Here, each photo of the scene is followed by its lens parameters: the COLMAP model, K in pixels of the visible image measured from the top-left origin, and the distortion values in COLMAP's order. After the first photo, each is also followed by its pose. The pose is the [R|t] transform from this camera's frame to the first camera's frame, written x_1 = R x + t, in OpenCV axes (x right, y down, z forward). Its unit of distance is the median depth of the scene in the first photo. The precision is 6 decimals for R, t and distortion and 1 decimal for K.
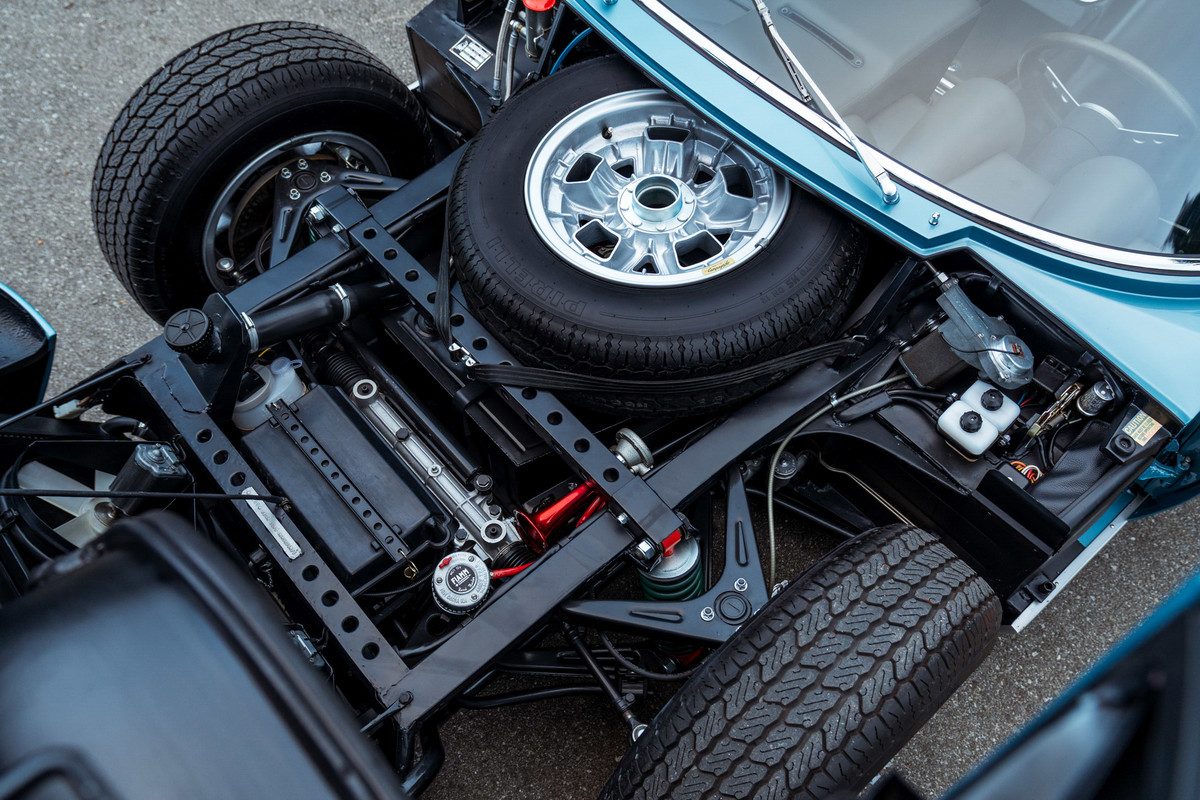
lens RADIAL K [[994.4, 0, 600.0], [0, 994.4, 400.0], [0, 0, 1]] dist [-0.006074, 0.005419]
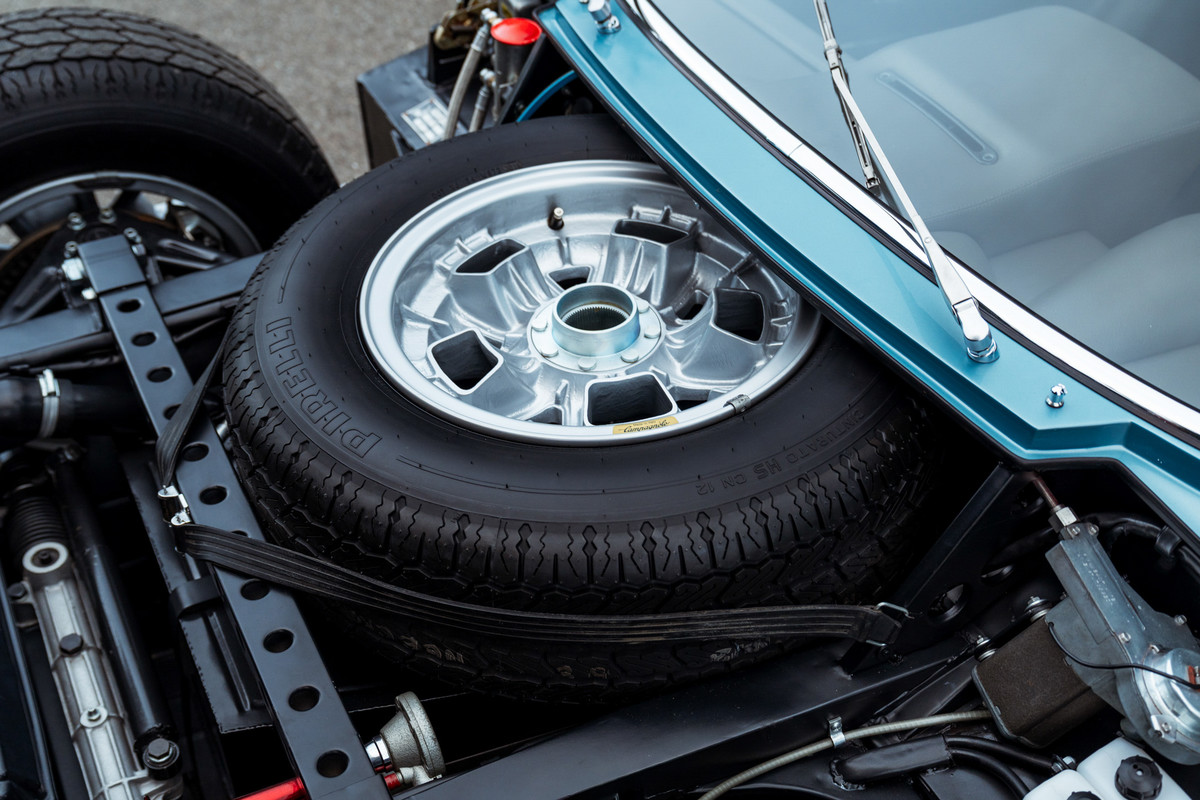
lens RADIAL K [[1390.1, 0, 604.3], [0, 1390.1, 407.5], [0, 0, 1]] dist [0.007372, 0.007928]
pose [[0.970990, 0.169890, -0.168275, 0.214996], [-0.211319, 0.938992, -0.271365, 0.062962], [0.111906, 0.299053, 0.947652, 0.272085]]
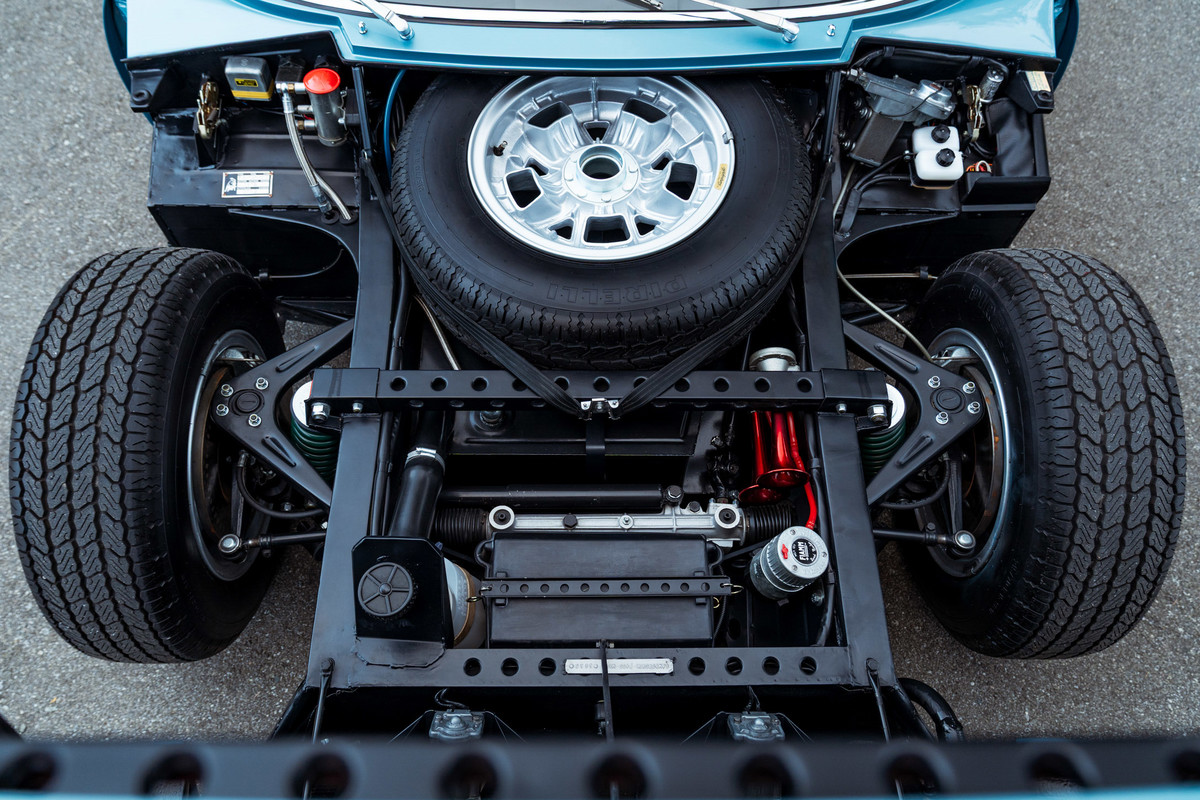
lens RADIAL K [[909.8, 0, 600.0], [0, 909.8, 400.0], [0, 0, 1]] dist [-0.004670, -0.002203]
pose [[0.653157, -0.650955, 0.386839, -0.470938], [0.629055, 0.750833, 0.201343, -0.223127], [-0.421517, 0.111834, 0.899898, 0.212158]]
